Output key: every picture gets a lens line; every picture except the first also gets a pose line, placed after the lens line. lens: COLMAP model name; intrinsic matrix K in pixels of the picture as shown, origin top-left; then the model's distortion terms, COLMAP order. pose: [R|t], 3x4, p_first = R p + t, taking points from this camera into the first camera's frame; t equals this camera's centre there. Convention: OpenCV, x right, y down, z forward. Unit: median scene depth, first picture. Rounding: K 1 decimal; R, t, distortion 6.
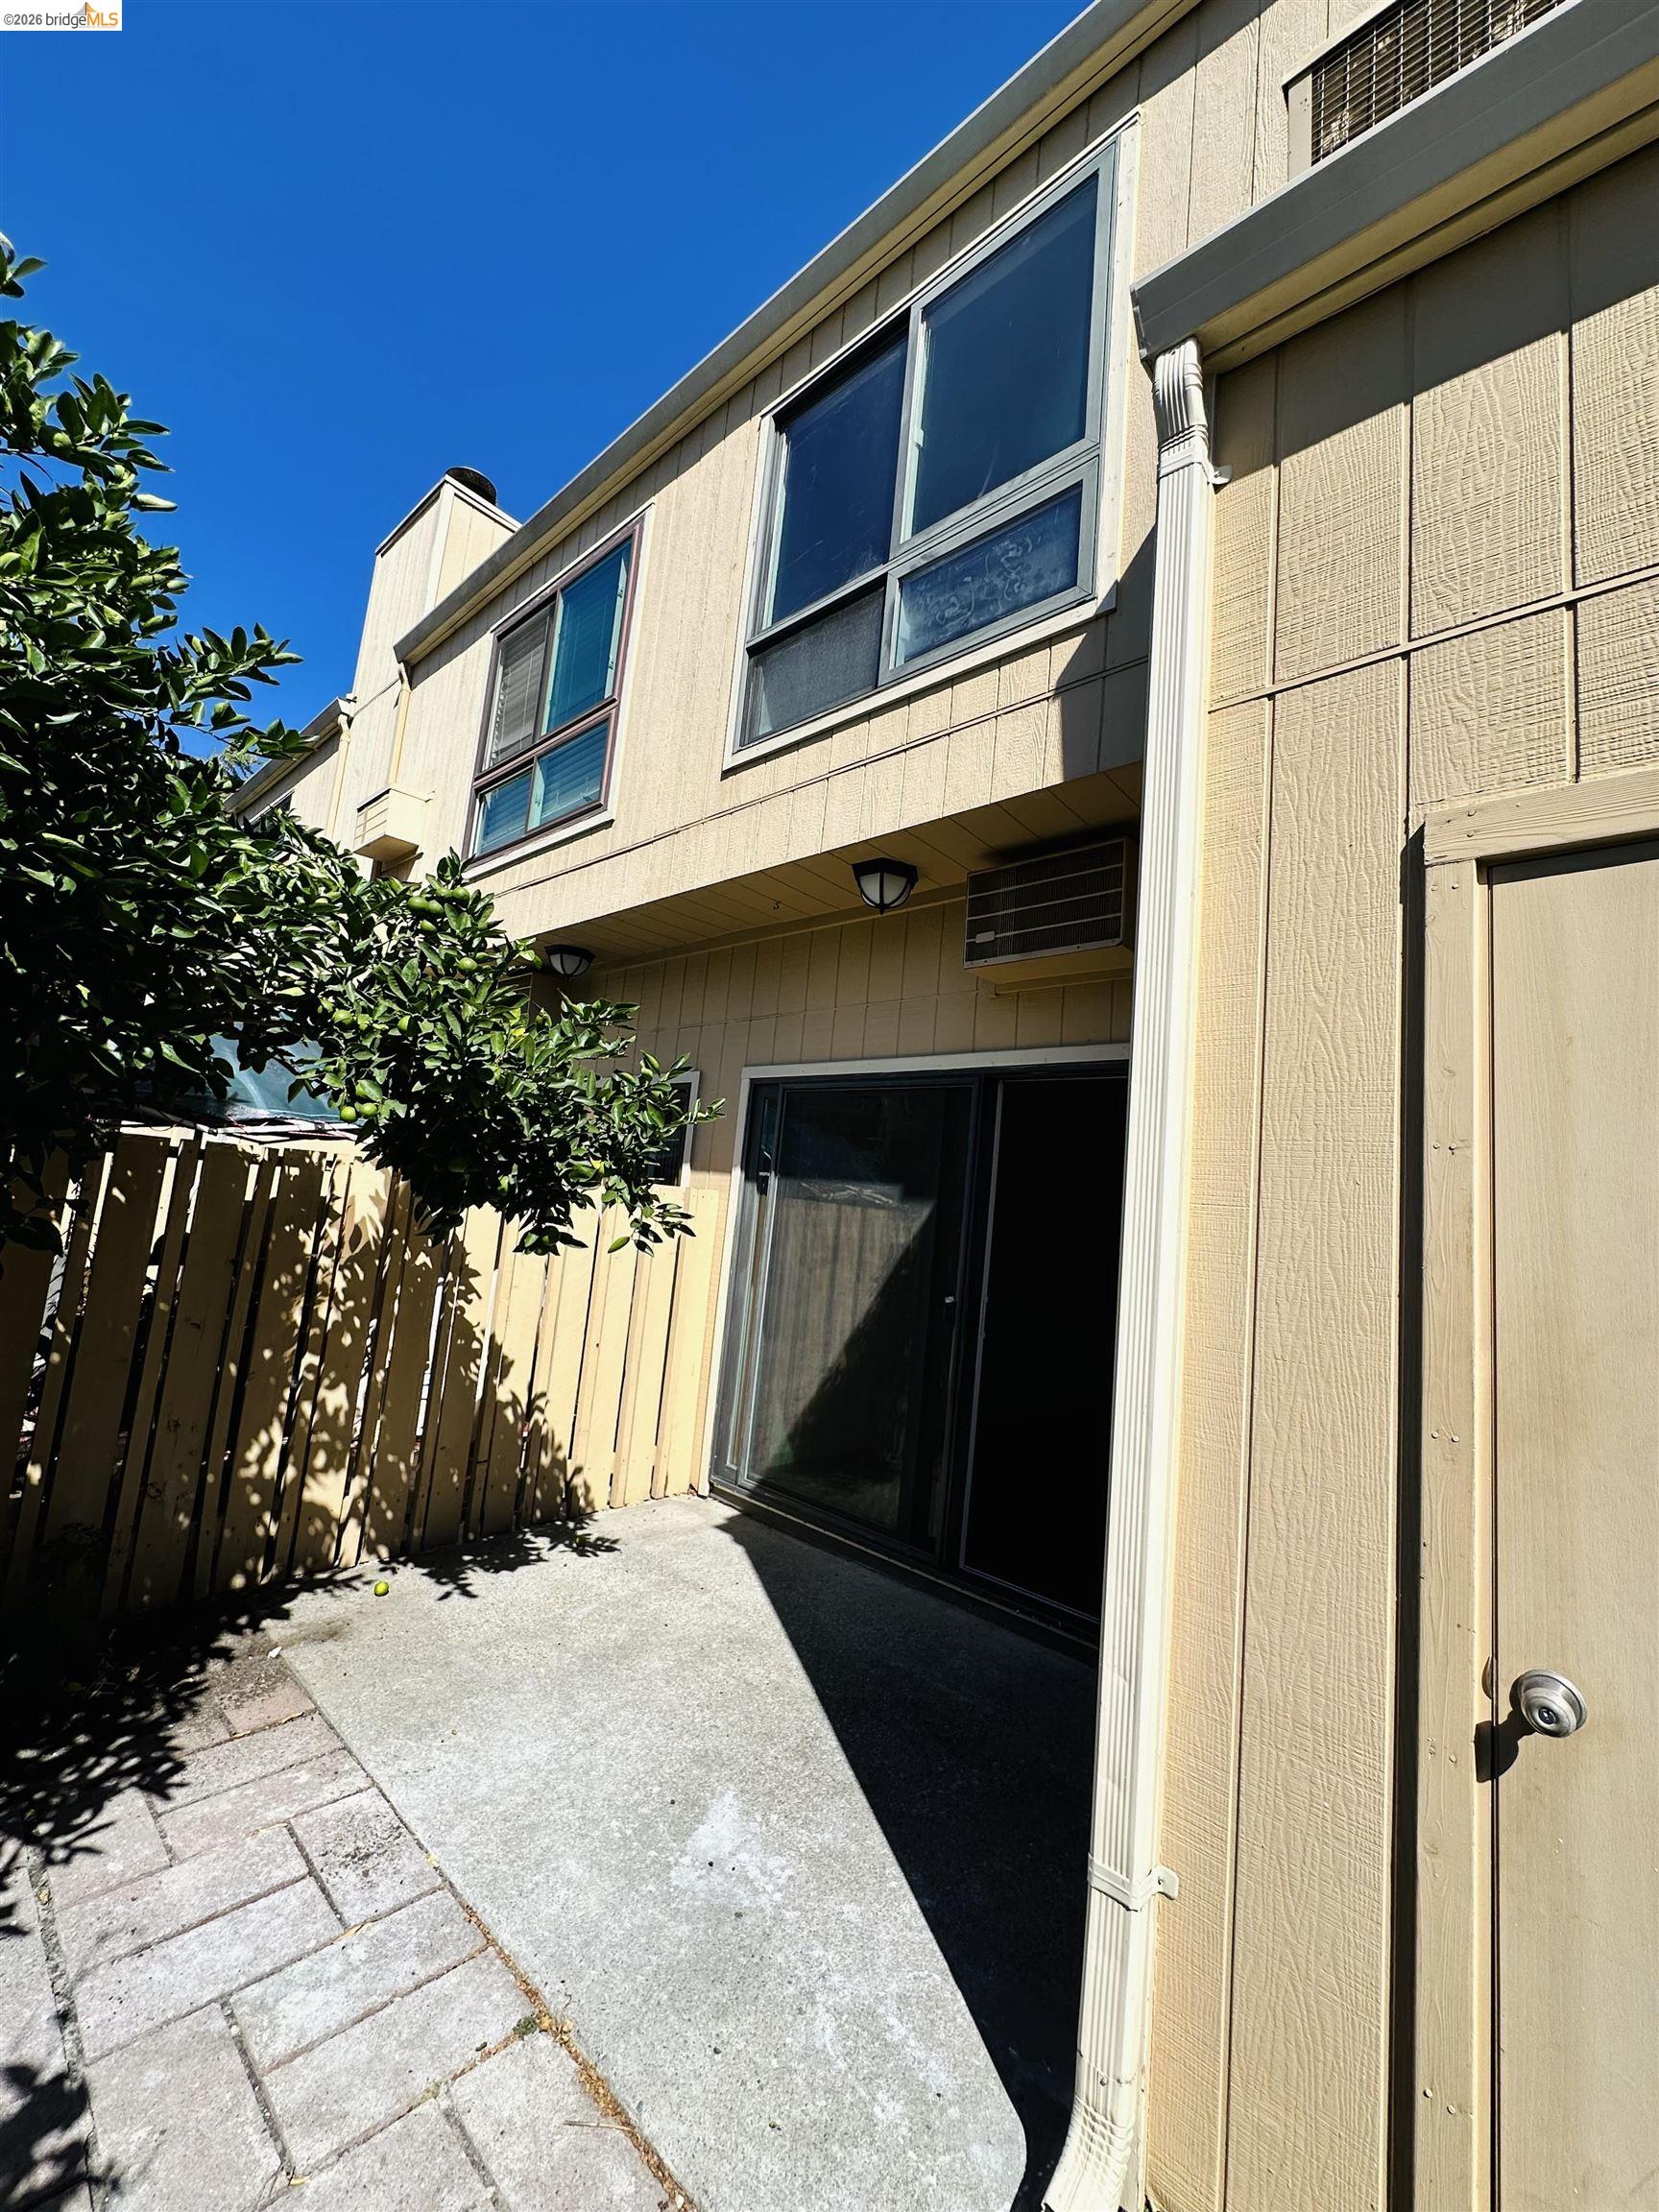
lens RADIAL K [[879.4, 0, 829.5], [0, 879.4, 1106.0], [0, 0, 1]] dist [-0.001676, 0.000116]
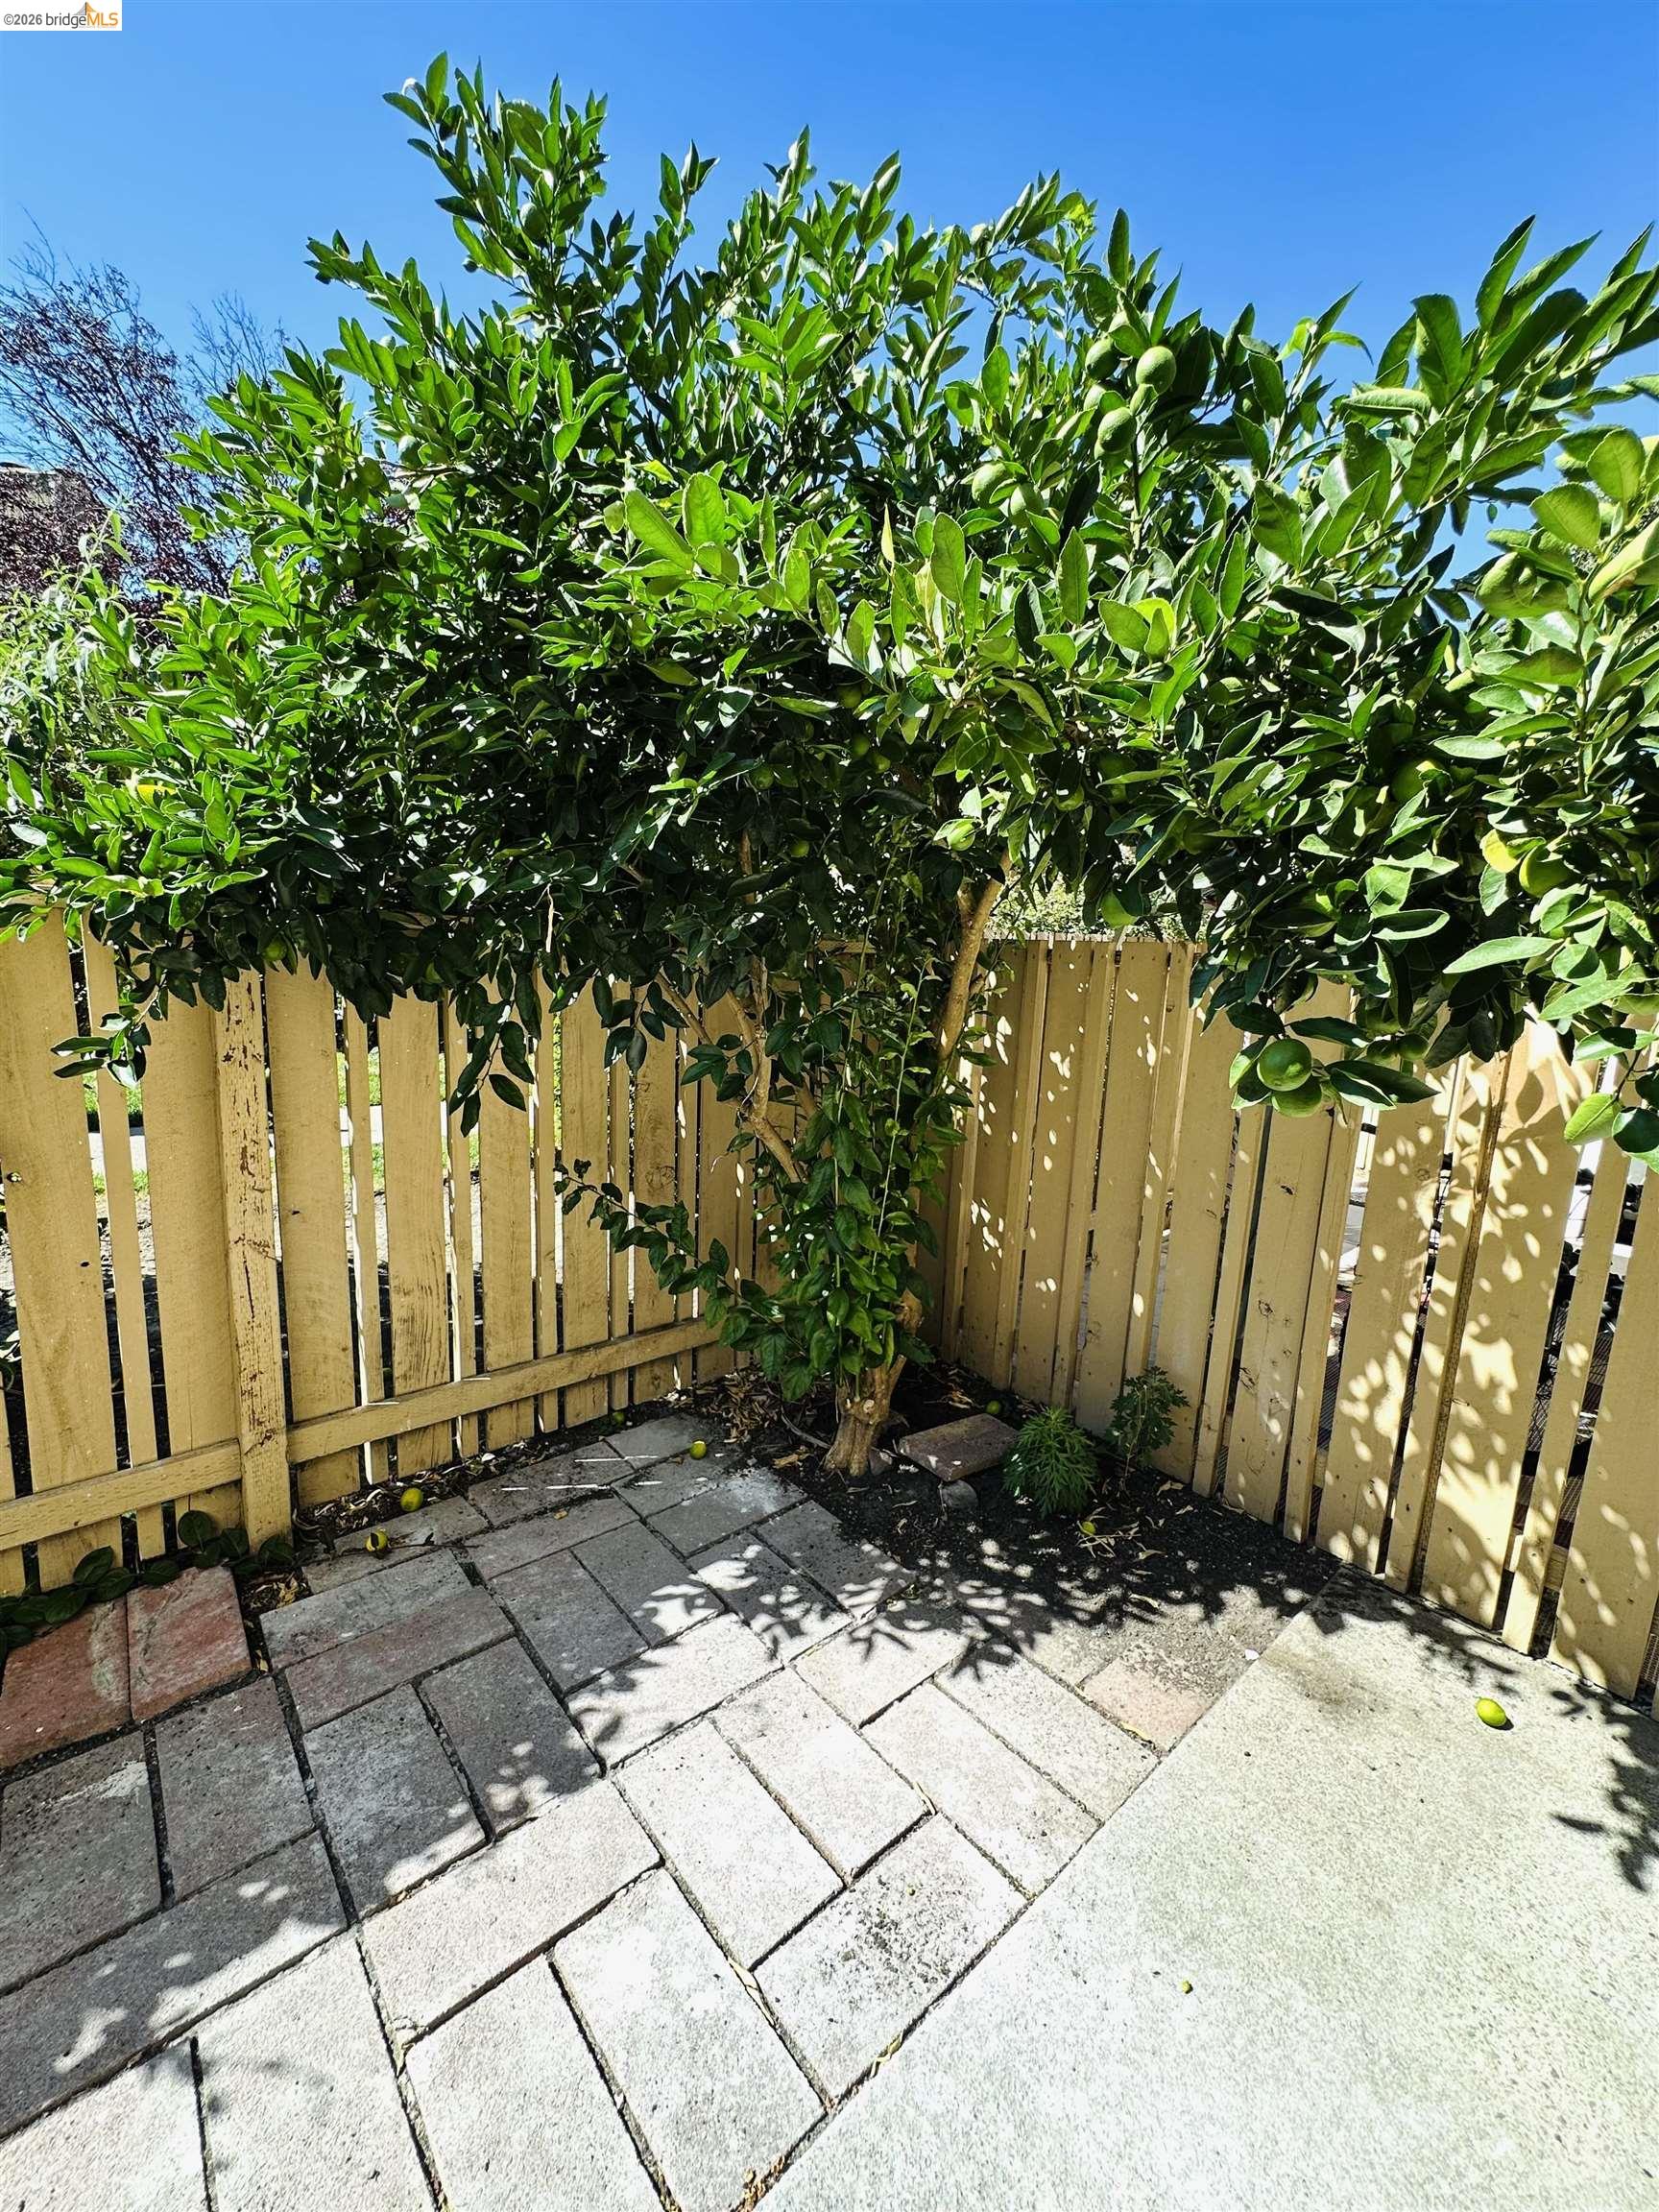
lens RADIAL K [[879.4, 0, 829.5], [0, 879.4, 1106.0], [0, 0, 1]] dist [-0.001676, 0.000116]
pose [[-0.109317, 0.075661, -0.991123, 0.066948], [0.066778, 0.995405, 0.068622, 0.093986], [0.991761, -0.058684, -0.113867, 0.664454]]
